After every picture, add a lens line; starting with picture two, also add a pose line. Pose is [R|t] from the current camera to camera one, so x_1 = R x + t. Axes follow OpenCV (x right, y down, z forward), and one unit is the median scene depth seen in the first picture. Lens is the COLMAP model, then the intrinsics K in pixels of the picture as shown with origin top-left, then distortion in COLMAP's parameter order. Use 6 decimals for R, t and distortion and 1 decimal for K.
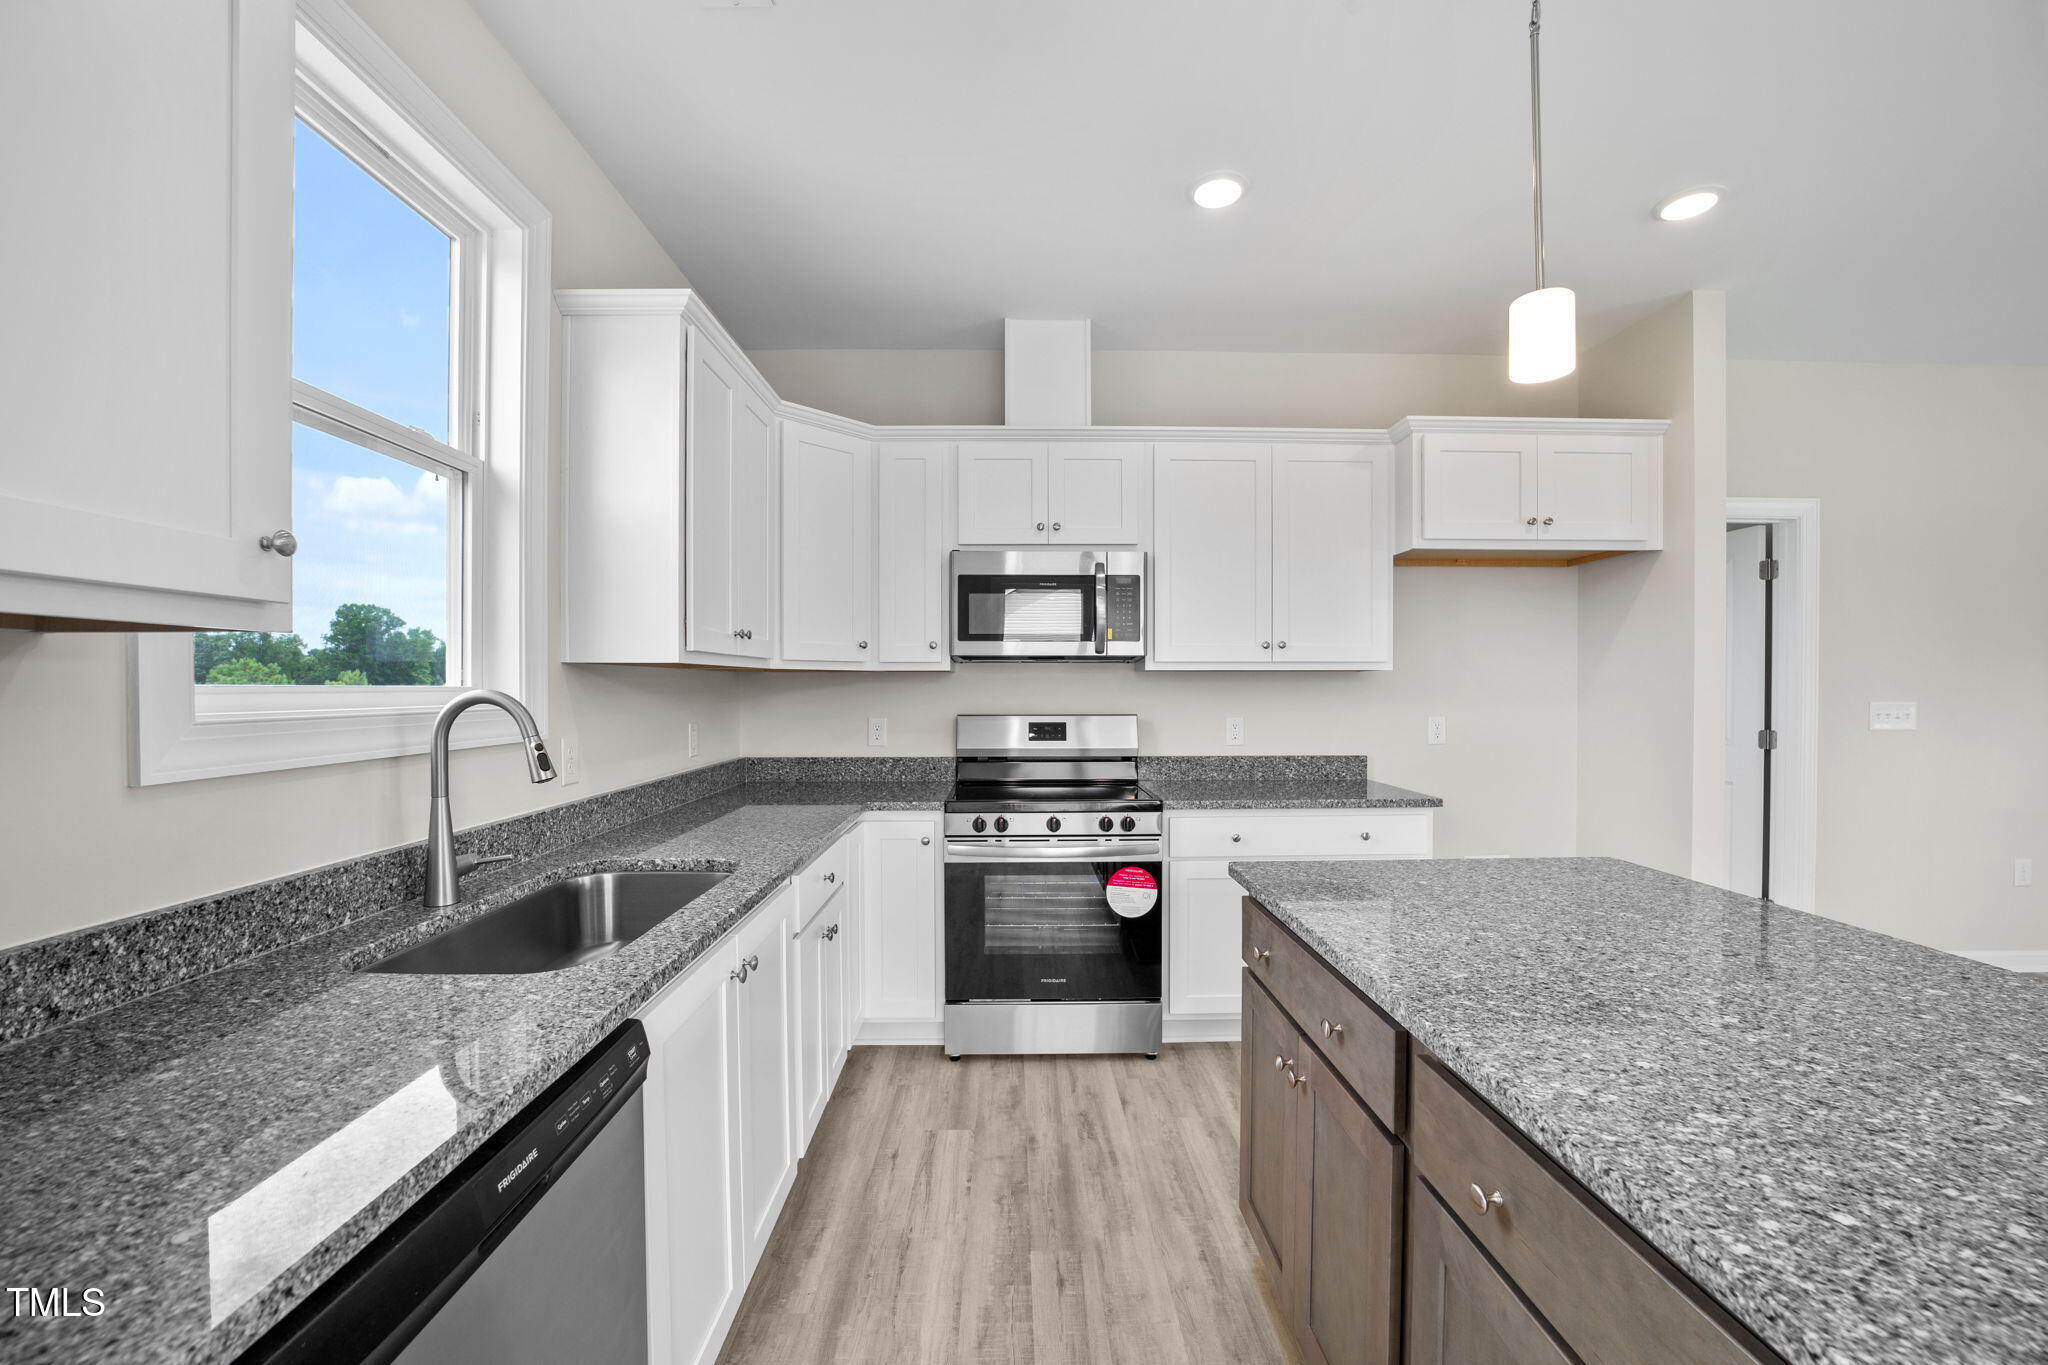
lens RADIAL K [[823.6, 0, 1033.4], [0, 823.6, 678.7], [0, 0, 1]] dist [-0.045876, 0.016090]
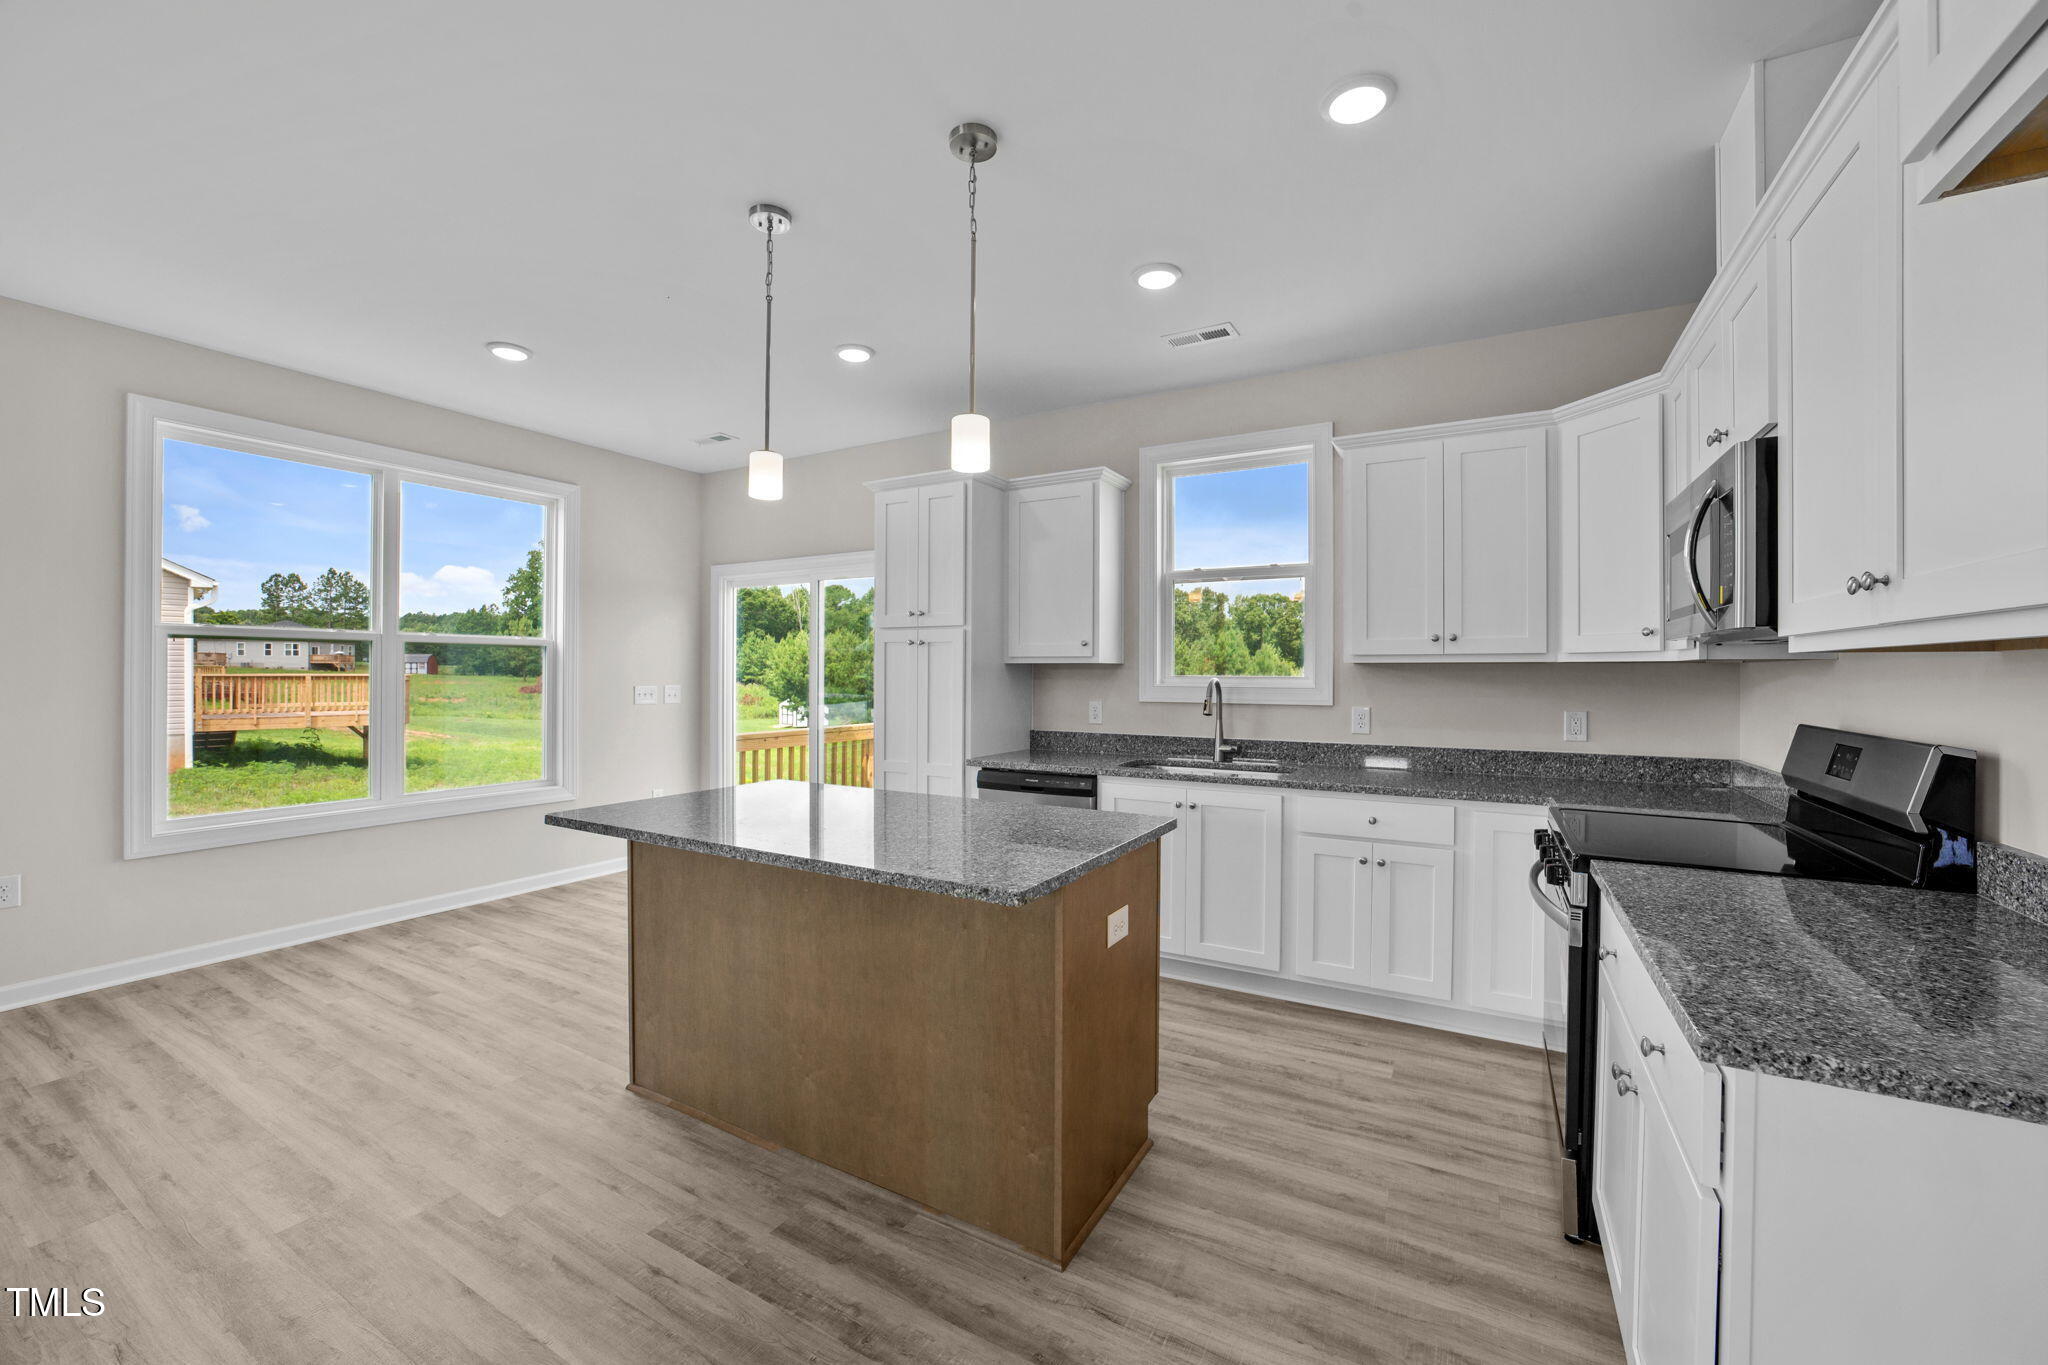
lens RADIAL K [[823.6, 0, 1033.4], [0, 823.6, 678.7], [0, 0, 1]] dist [-0.045876, 0.016090]
pose [[-0.516329, 0.015157, -0.856256, 1.386061], [0.004917, 0.999879, 0.014734, -0.019916], [0.856376, 0.003398, -0.516341, 1.415828]]
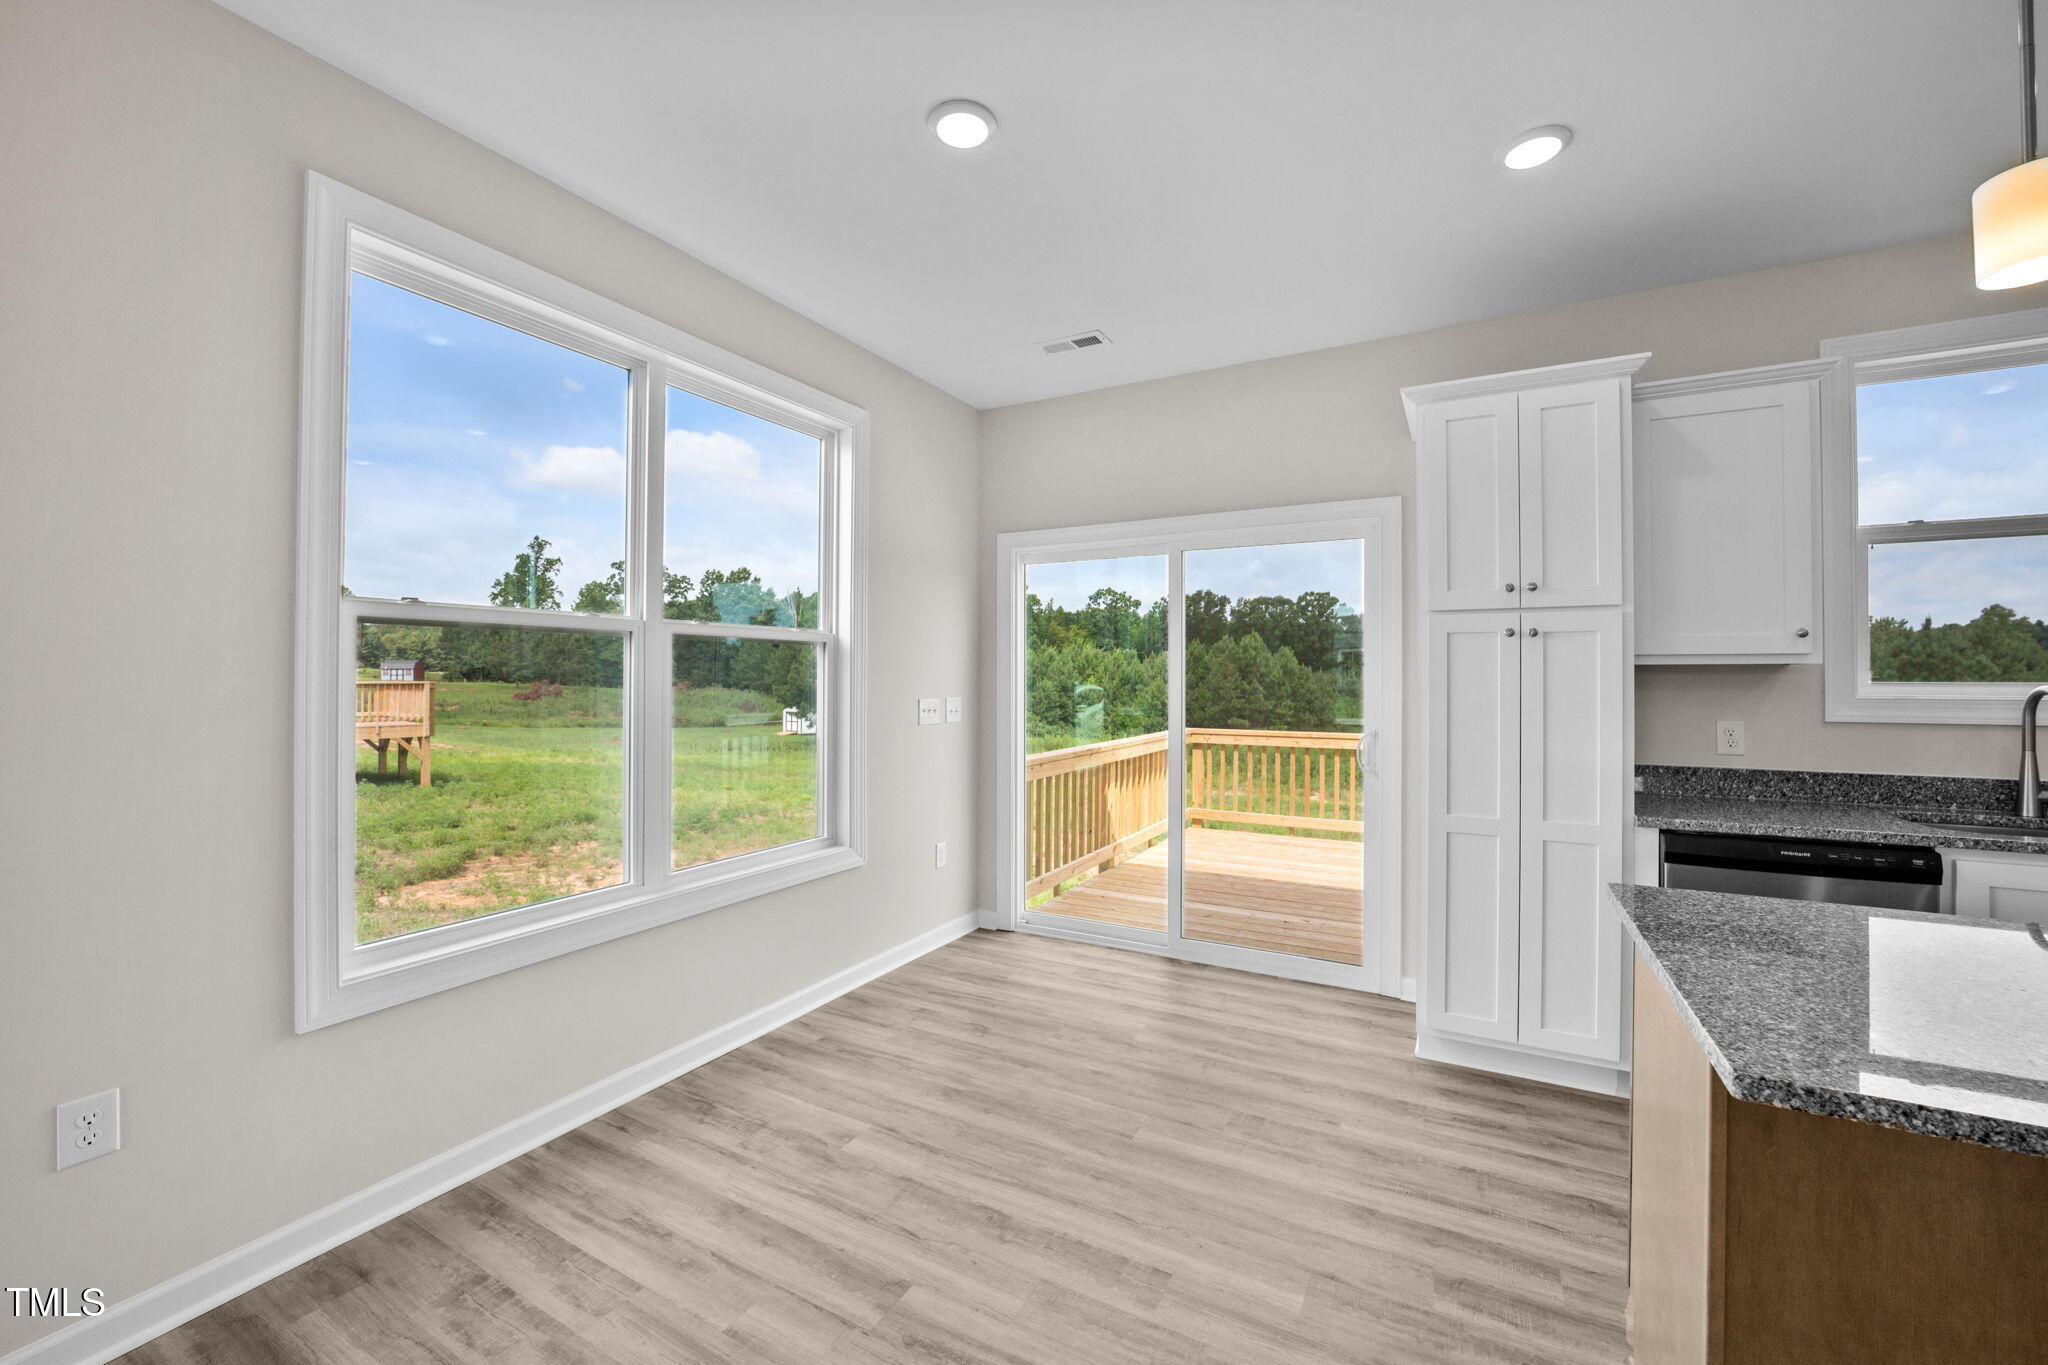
lens RADIAL K [[823.6, 0, 1033.4], [0, 823.6, 678.7], [0, 0, 1]] dist [-0.045876, 0.016090]
pose [[-0.503013, 0.013912, -0.864167, 1.298052], [0.009633, 0.999899, 0.010491, -0.030485], [0.864225, -0.003047, -0.503096, 0.046770]]
